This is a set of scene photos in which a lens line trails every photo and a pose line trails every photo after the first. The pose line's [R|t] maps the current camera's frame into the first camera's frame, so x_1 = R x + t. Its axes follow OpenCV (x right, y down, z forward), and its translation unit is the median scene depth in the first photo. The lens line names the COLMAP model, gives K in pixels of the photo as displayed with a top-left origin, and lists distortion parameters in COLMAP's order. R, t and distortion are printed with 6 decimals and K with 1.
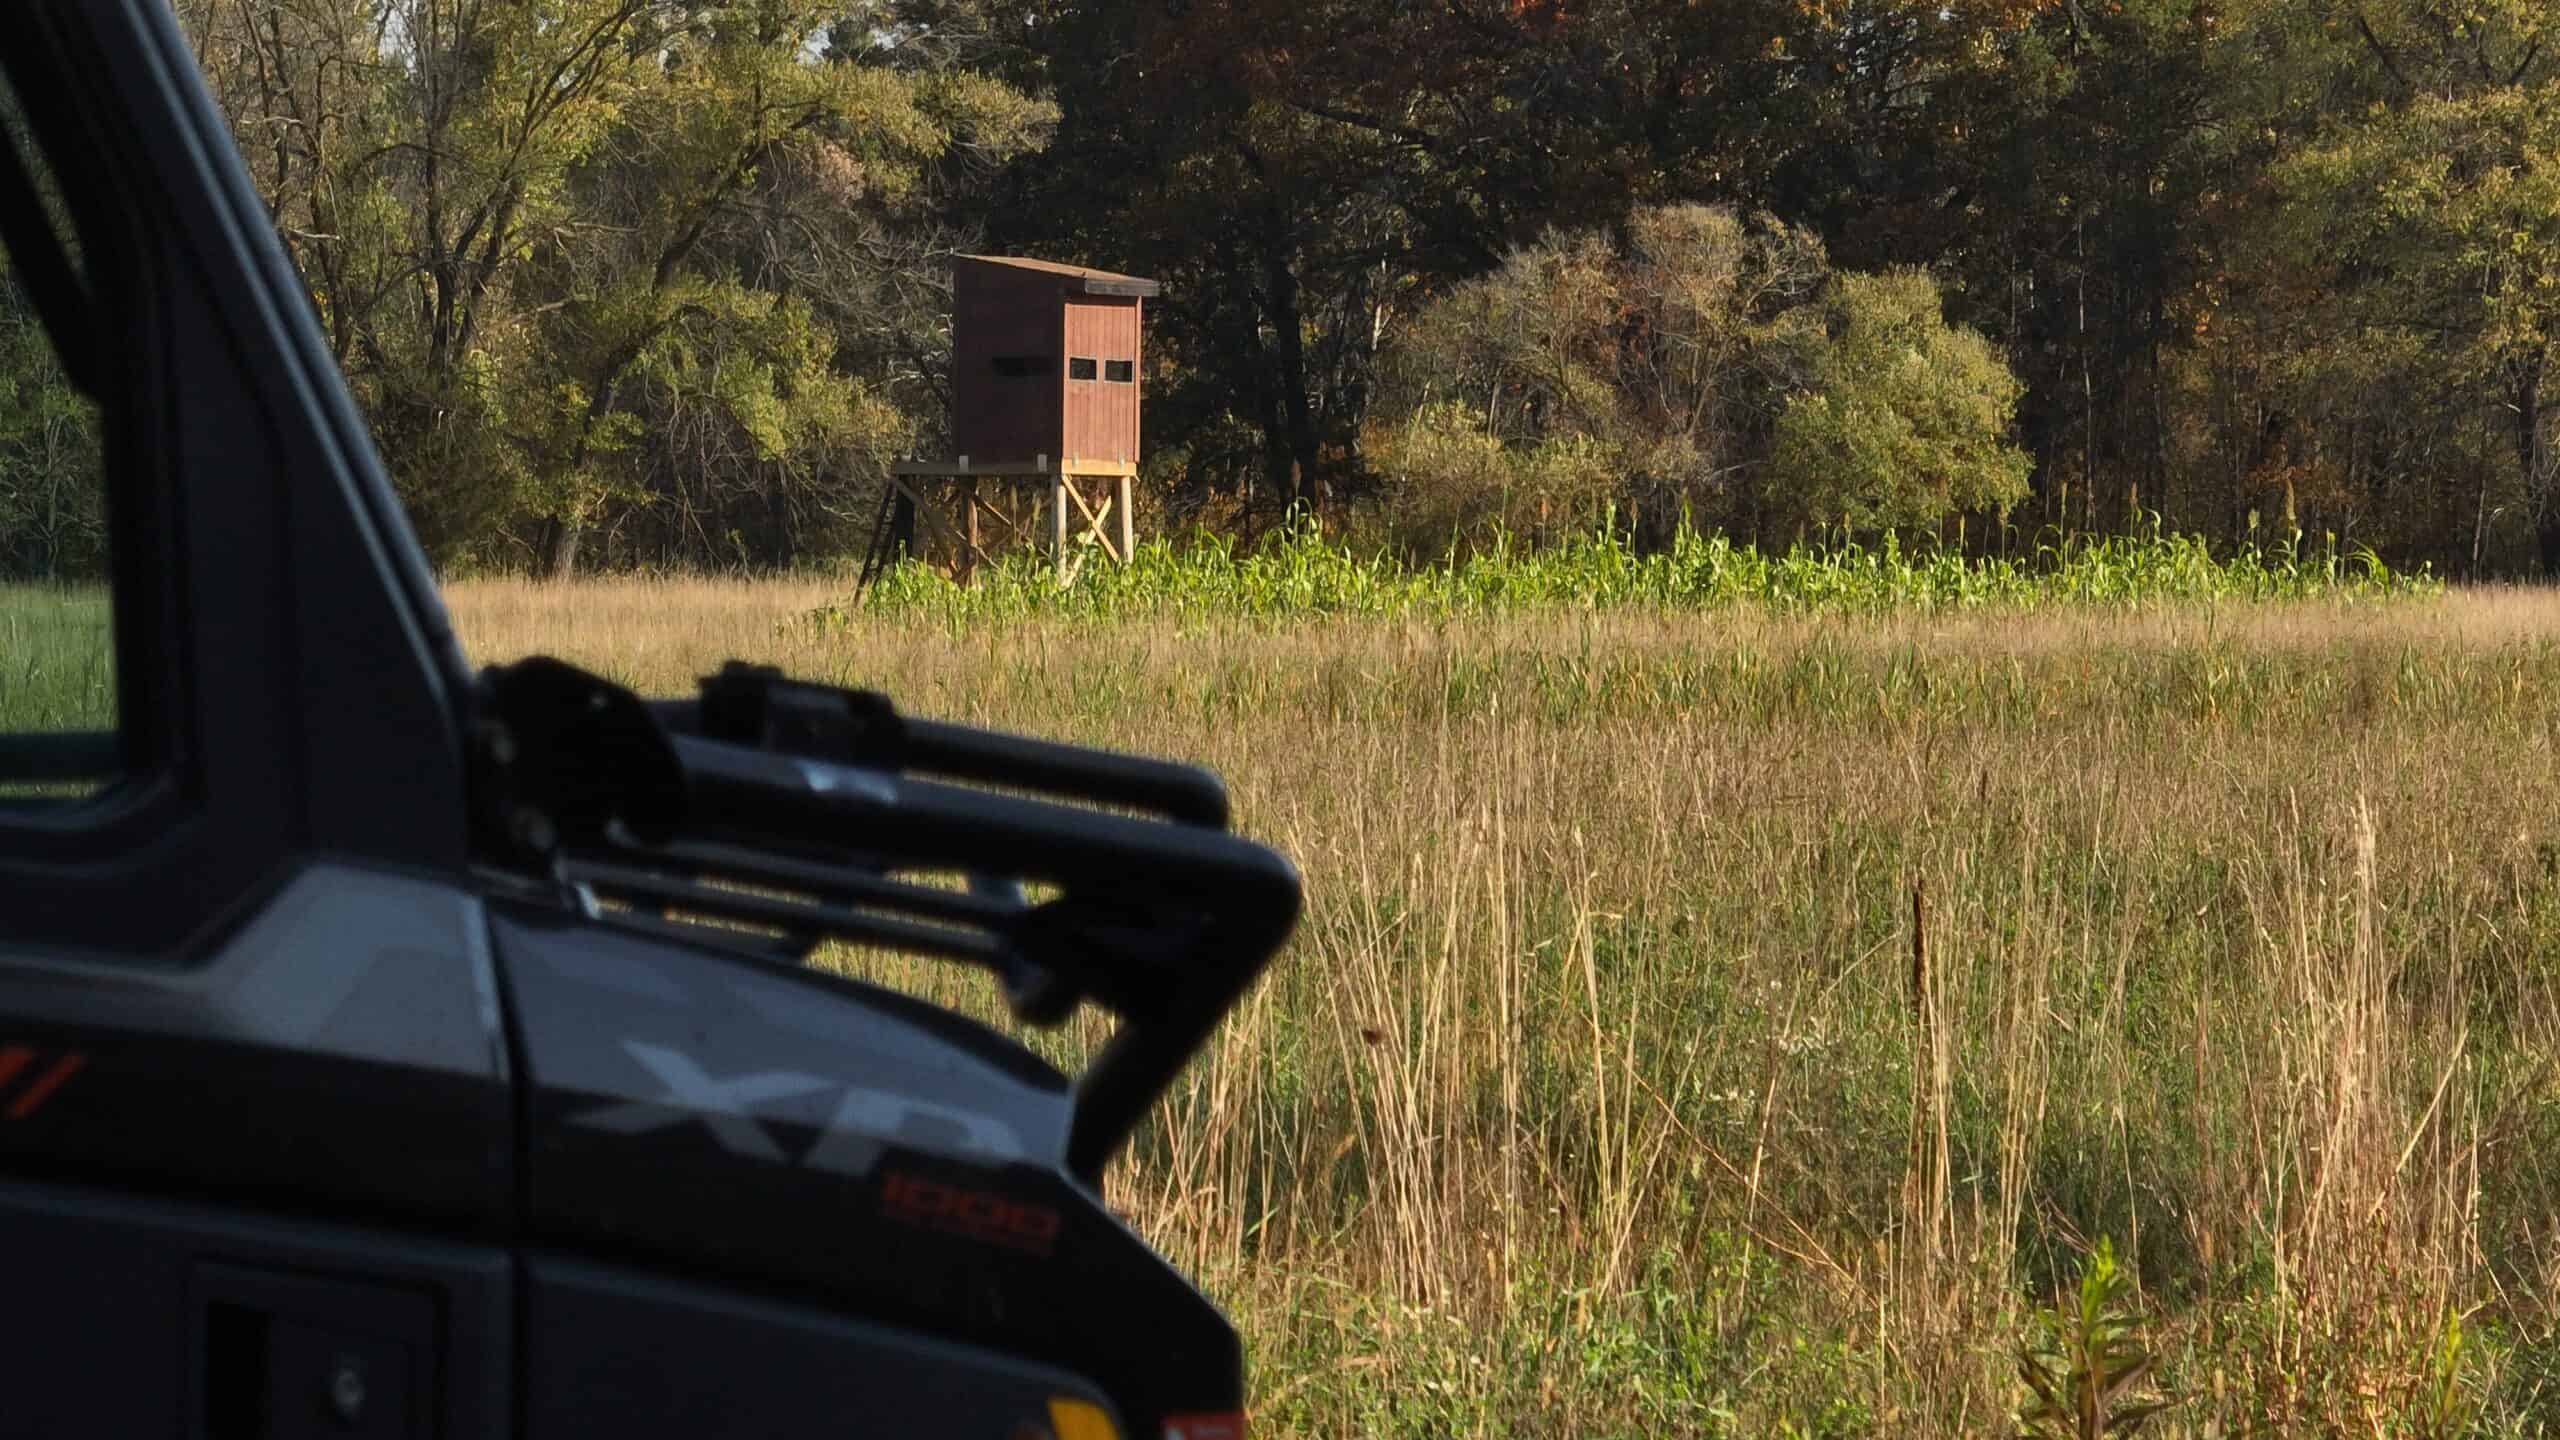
lens RADIAL K [[13059.7, 0, 1280.1], [0, 13059.7, 719.5], [0, 0, 1]] dist [-0.309138, 0.000000]
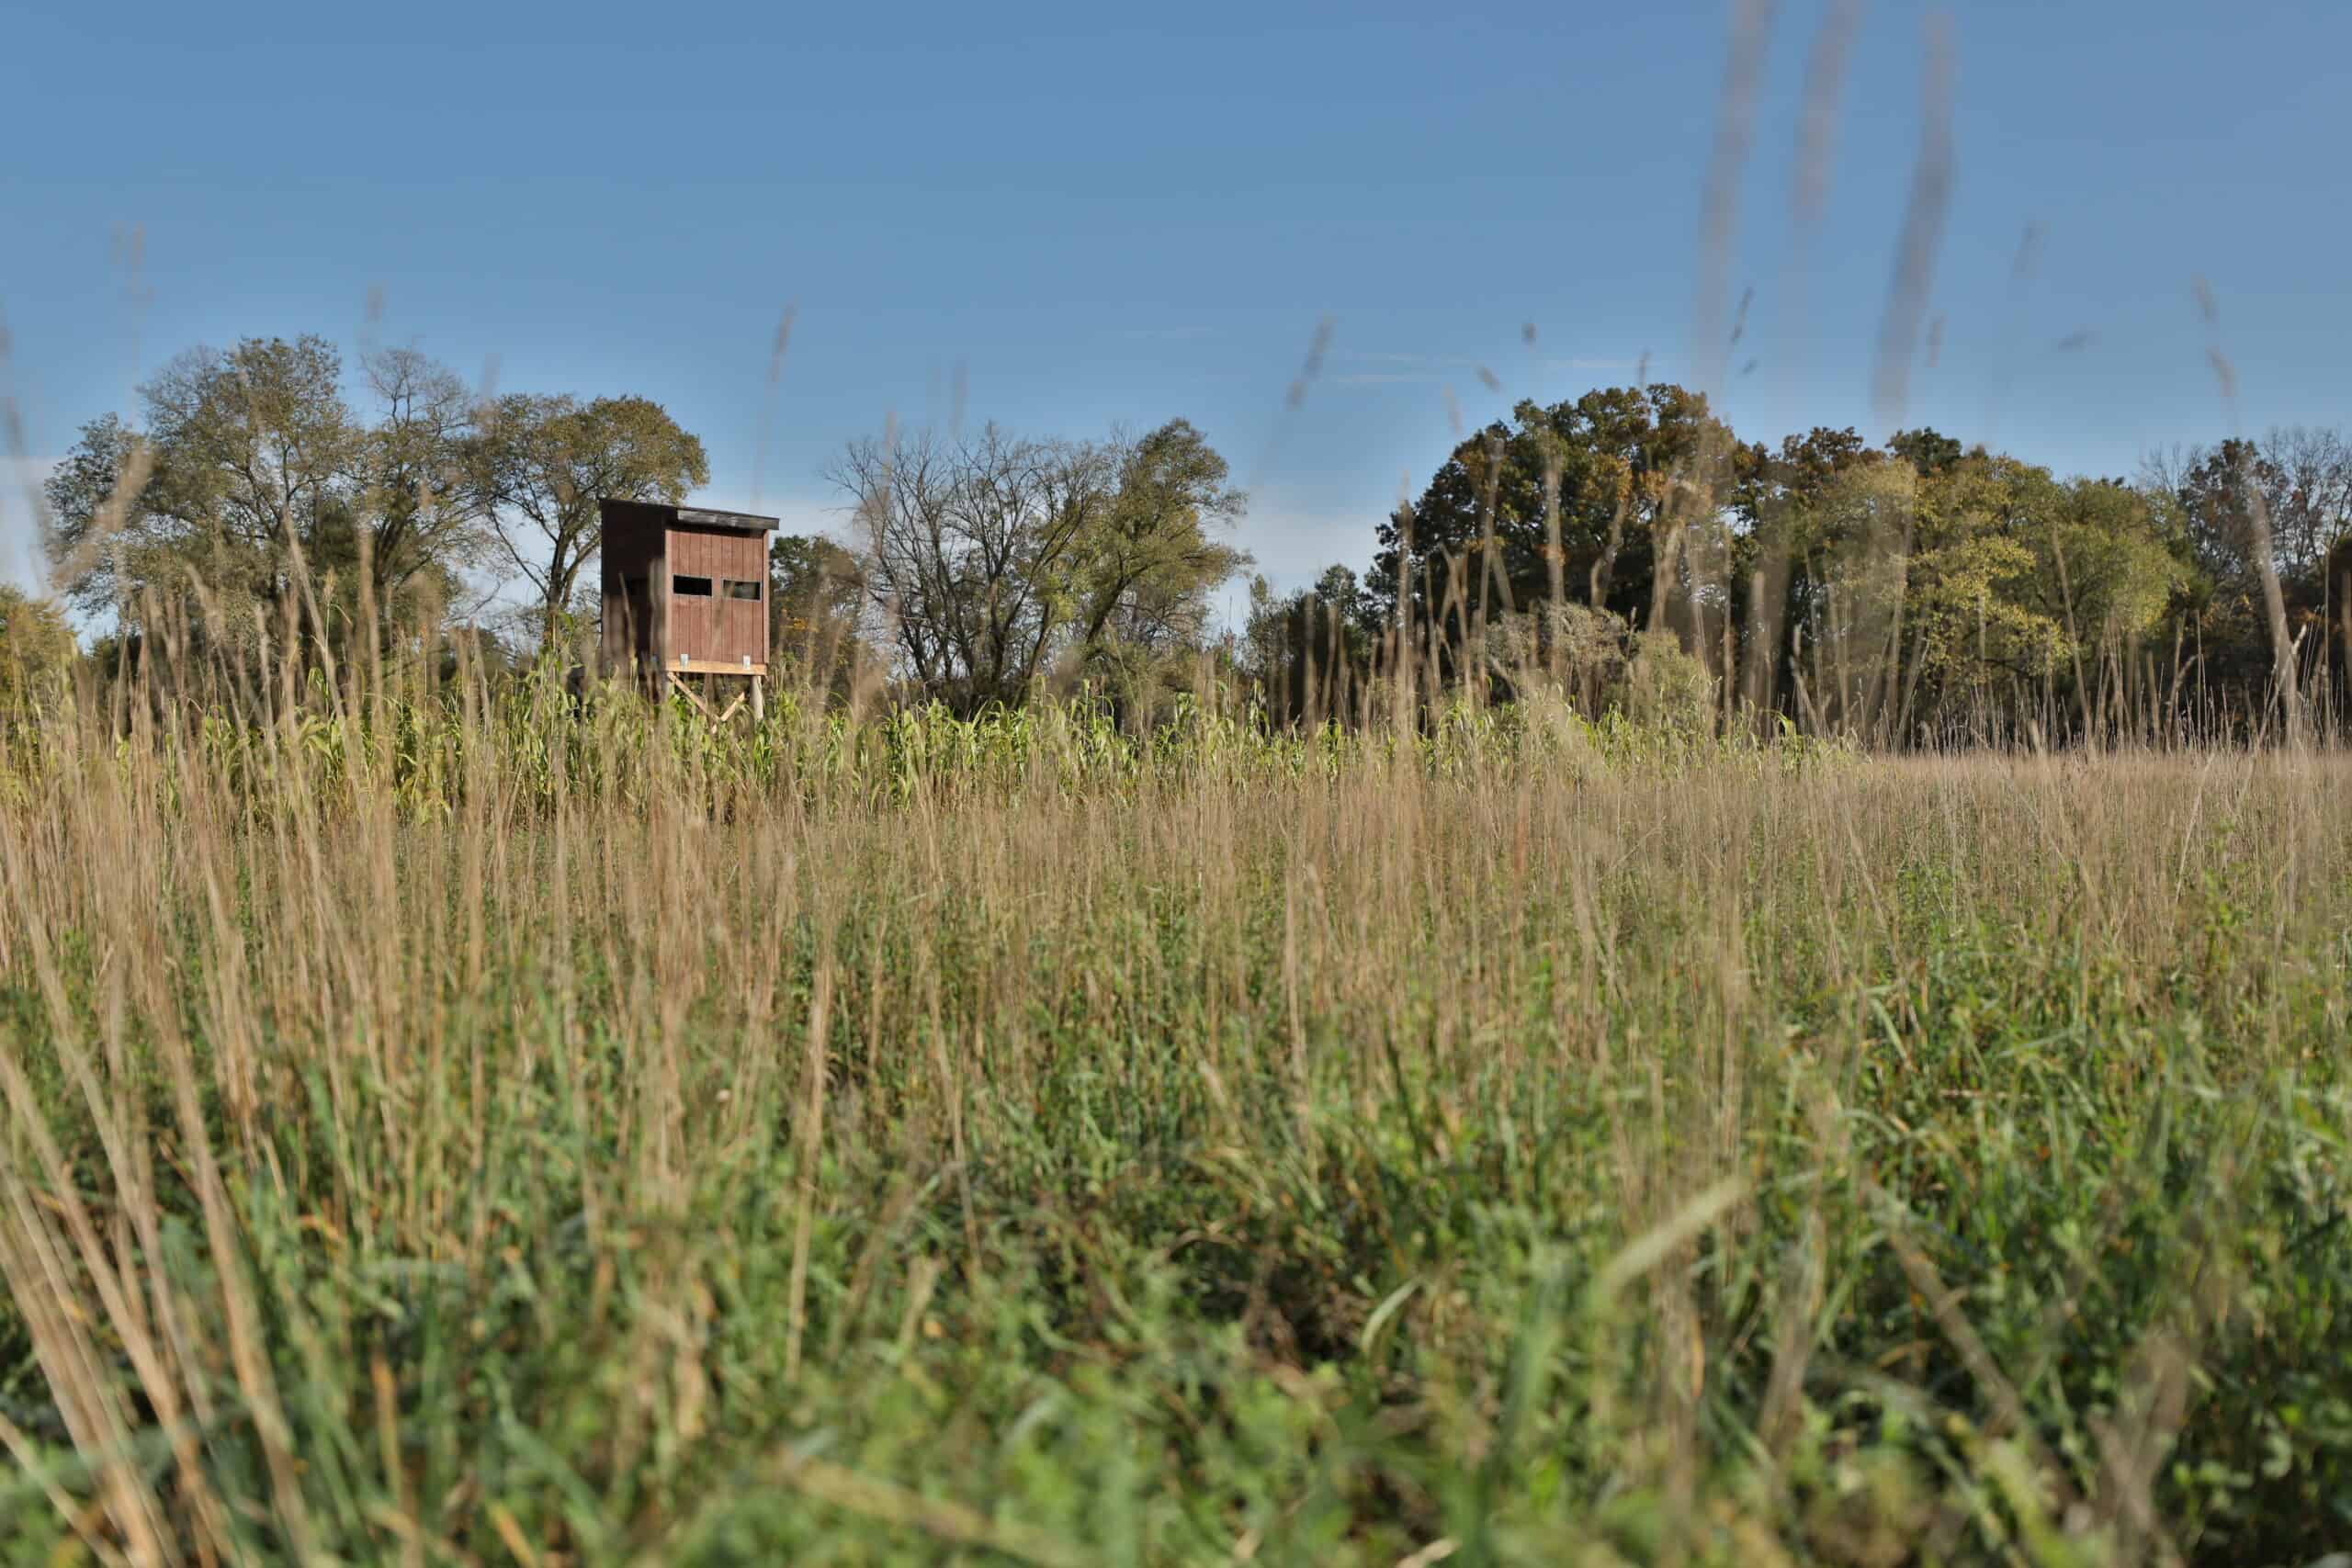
lens RADIAL K [[2286.2, 0, 1178.9], [0, 2286.2, 791.3], [0, 0, 1]] dist [0.000626, 0.000000]
pose [[0.974599, -0.012198, -0.223624, 0.075451], [0.011407, 0.999923, -0.004828, -0.006205], [0.223666, 0.002154, 0.974663, 0.798305]]
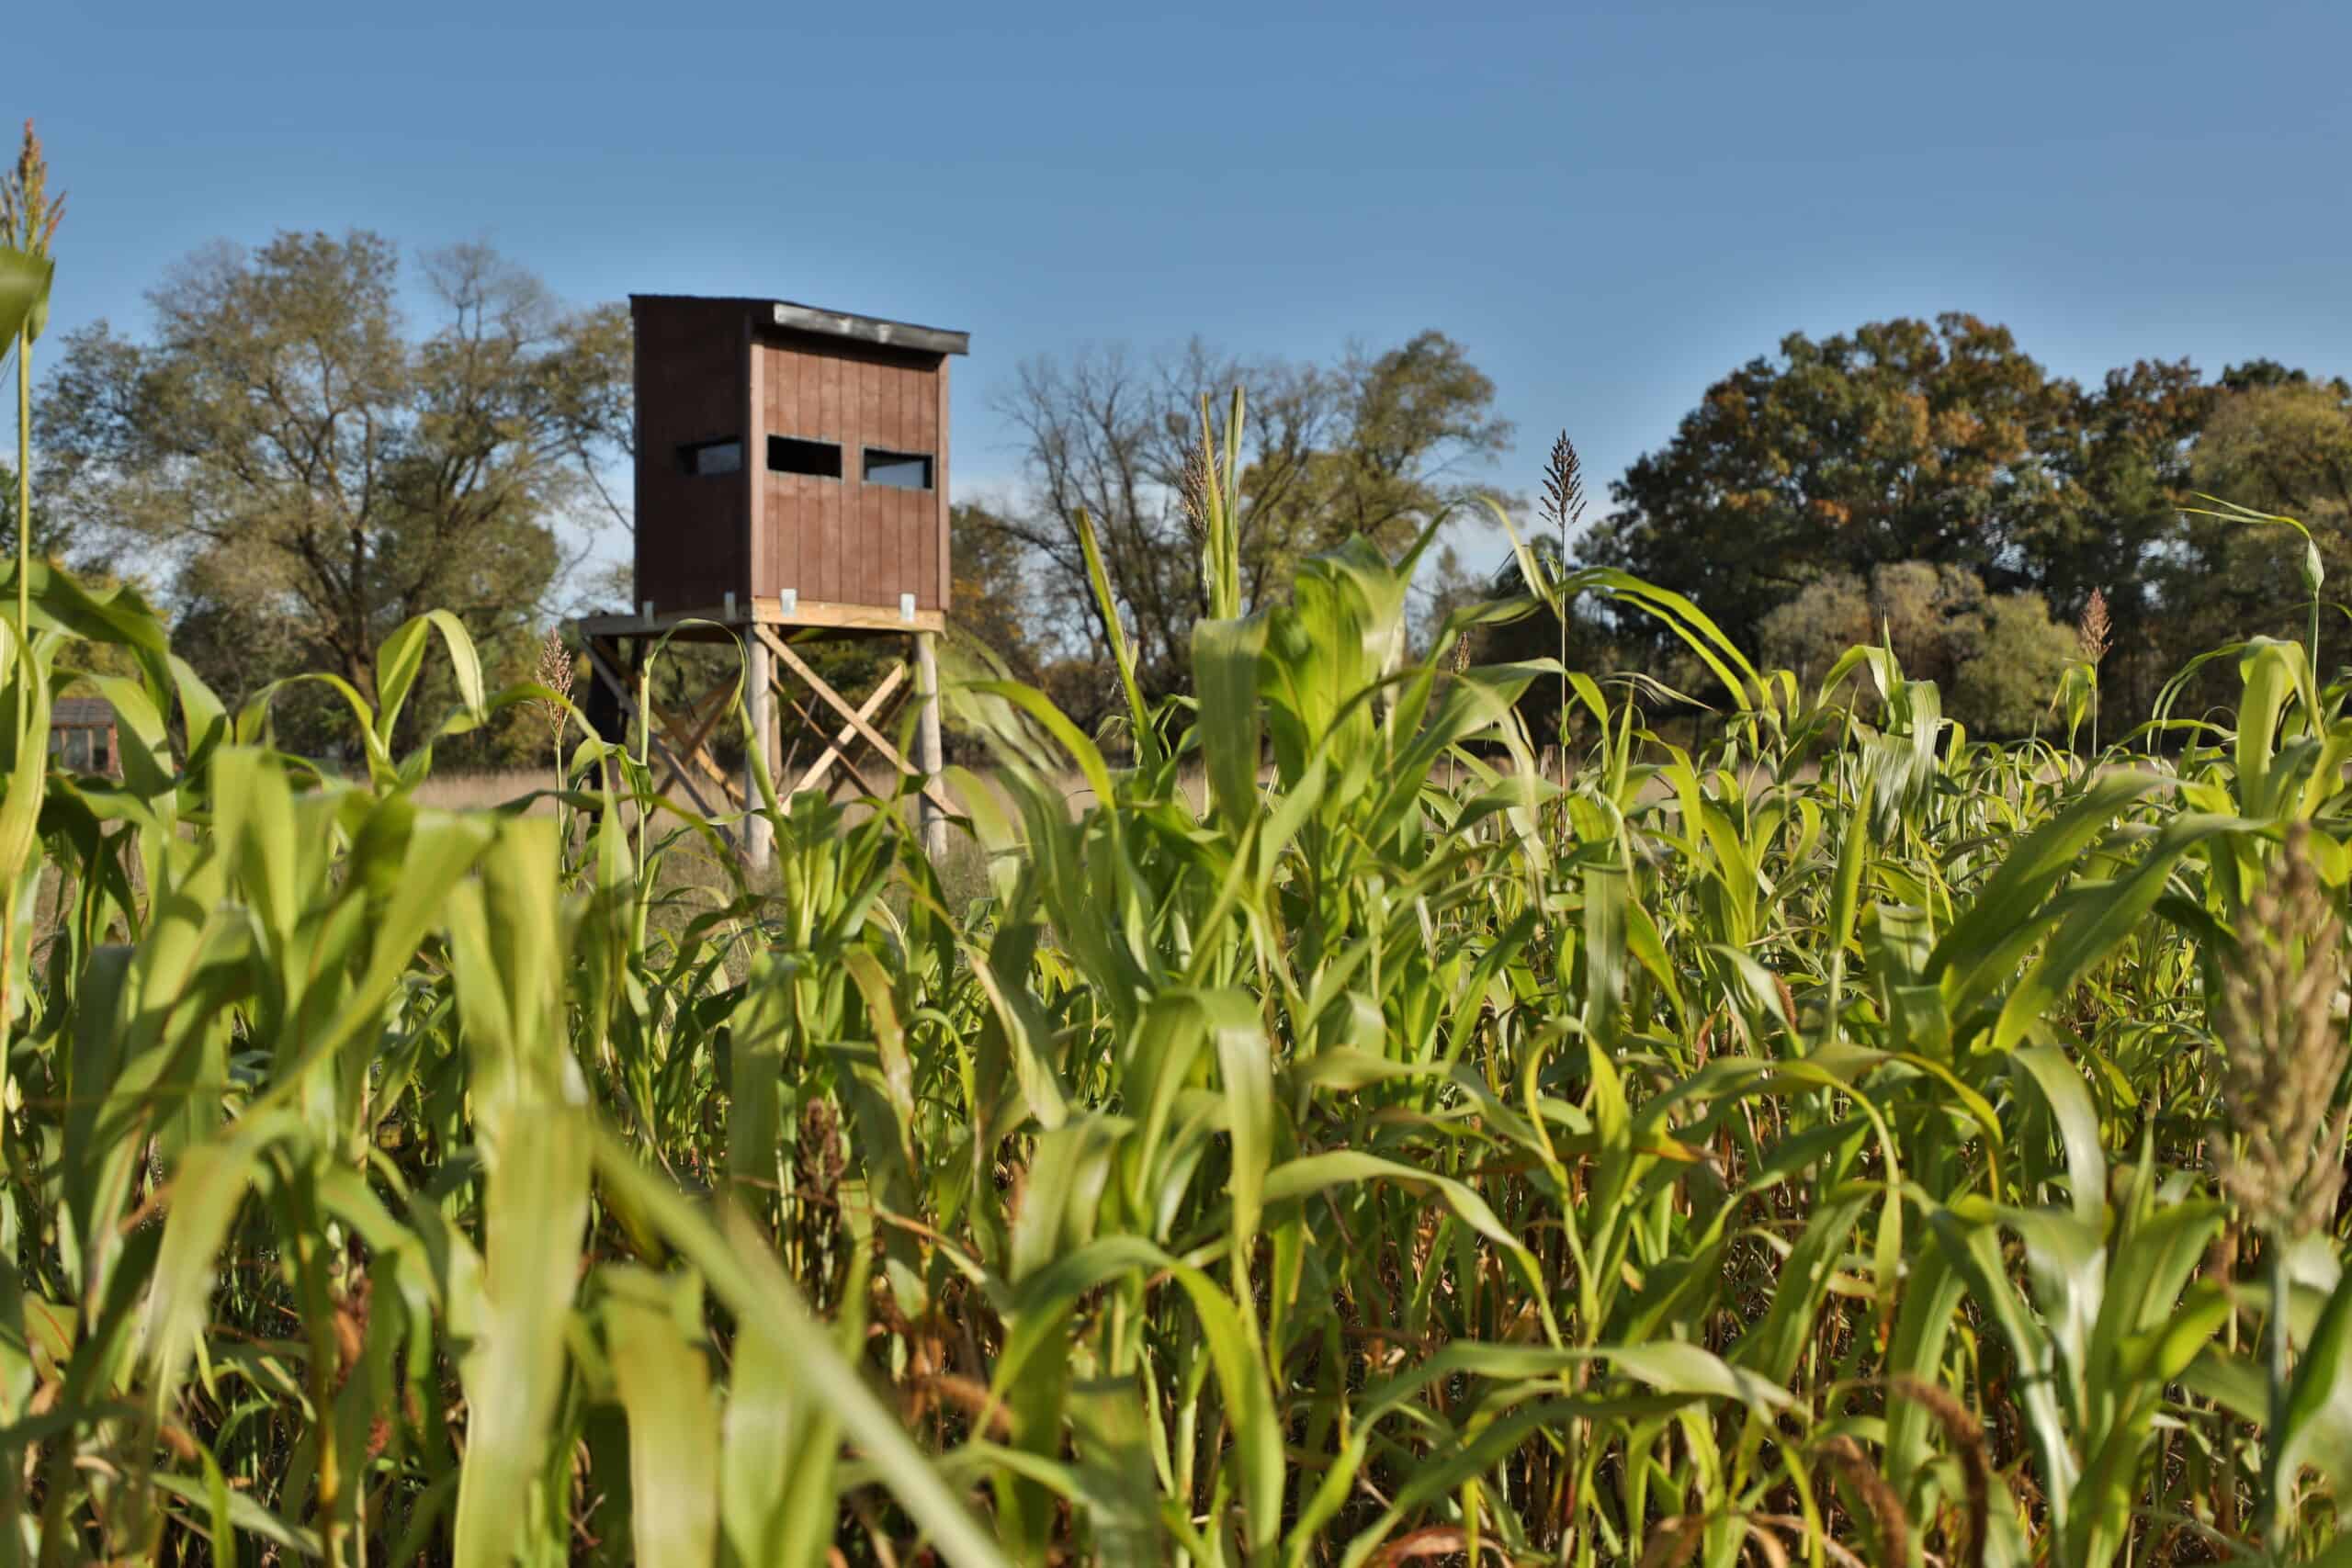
lens RADIAL K [[2286.2, 0, 1175.5], [0, 2286.2, 775.2], [0, 0, 1]] dist [0.000626, 0.000000]
pose [[0.958549, -0.010600, -0.284730, 0.032741], [0.009520, 0.999941, -0.005177, -0.010796], [0.284768, 0.002251, 0.958594, 0.894113]]
